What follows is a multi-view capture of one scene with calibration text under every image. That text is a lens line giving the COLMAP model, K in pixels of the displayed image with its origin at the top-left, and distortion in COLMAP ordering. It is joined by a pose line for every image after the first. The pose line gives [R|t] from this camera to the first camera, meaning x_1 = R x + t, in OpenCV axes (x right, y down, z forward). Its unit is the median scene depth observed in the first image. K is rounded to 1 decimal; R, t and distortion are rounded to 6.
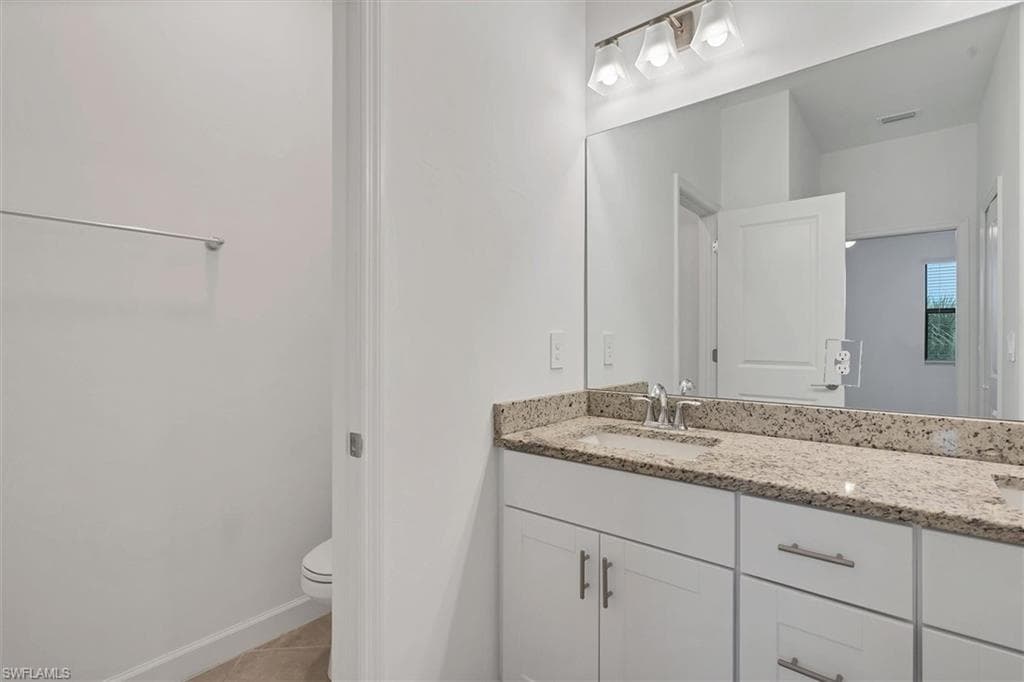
lens RADIAL K [[467.7, 0, 512.0], [0, 467.7, 341.0], [0, 0, 1]] dist [0.001256, -0.000096]
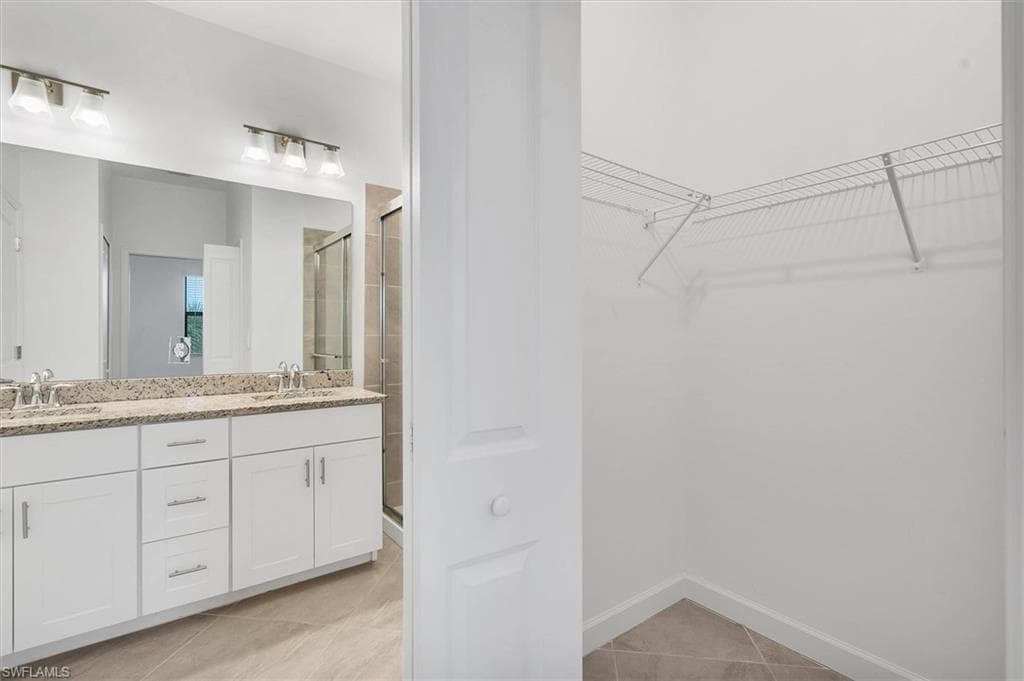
lens RADIAL K [[467.7, 0, 512.0], [0, 467.7, 340.5], [0, 0, 1]] dist [0.001256, -0.000096]
pose [[0.211730, -0.006309, 0.977308, -0.689134], [-0.000324, 0.999979, 0.006525, -0.000604], [-0.977328, -0.001698, 0.211723, -0.537265]]
